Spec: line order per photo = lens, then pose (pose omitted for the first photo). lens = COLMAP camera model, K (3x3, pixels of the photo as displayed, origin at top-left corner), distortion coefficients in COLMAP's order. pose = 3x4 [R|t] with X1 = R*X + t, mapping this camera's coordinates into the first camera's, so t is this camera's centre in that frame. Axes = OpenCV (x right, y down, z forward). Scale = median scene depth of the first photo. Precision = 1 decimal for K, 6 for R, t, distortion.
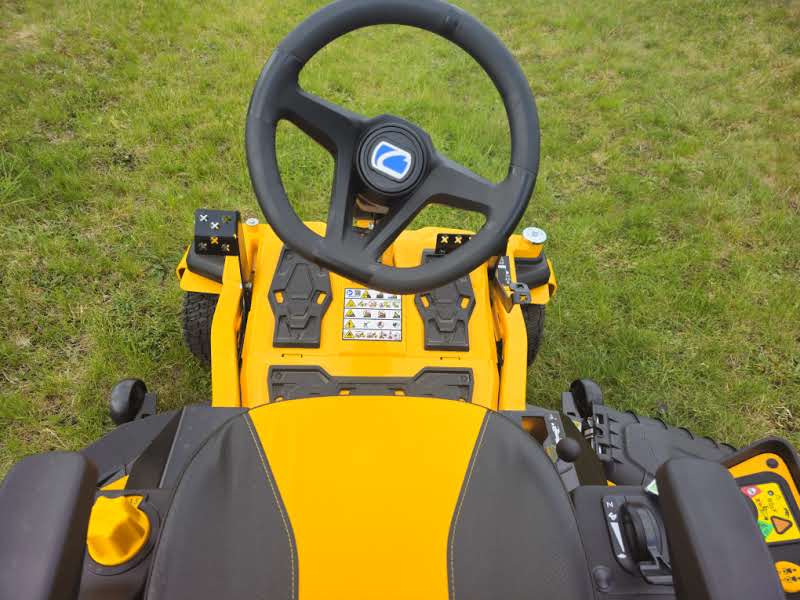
lens RADIAL K [[506.3, 0, 400.0], [0, 506.3, 300.0], [0, 0, 1]] dist [0.048284, -0.041563]
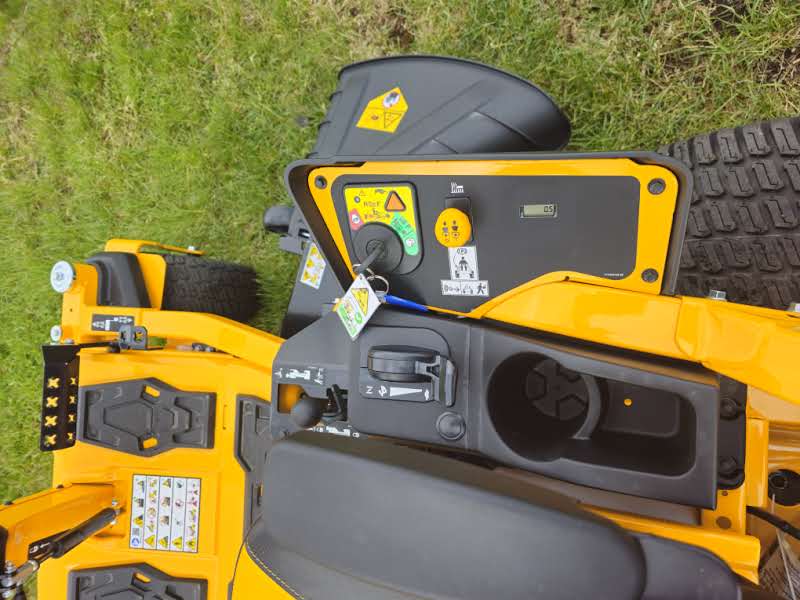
lens RADIAL K [[506.3, 0, 400.0], [0, 506.3, 300.0], [0, 0, 1]] dist [0.048284, -0.041563]
pose [[0.029778, -0.998170, -0.052637, 0.334608], [0.940922, 0.010222, 0.338468, 0.099804], [-0.337311, -0.059606, 0.939504, 0.144417]]
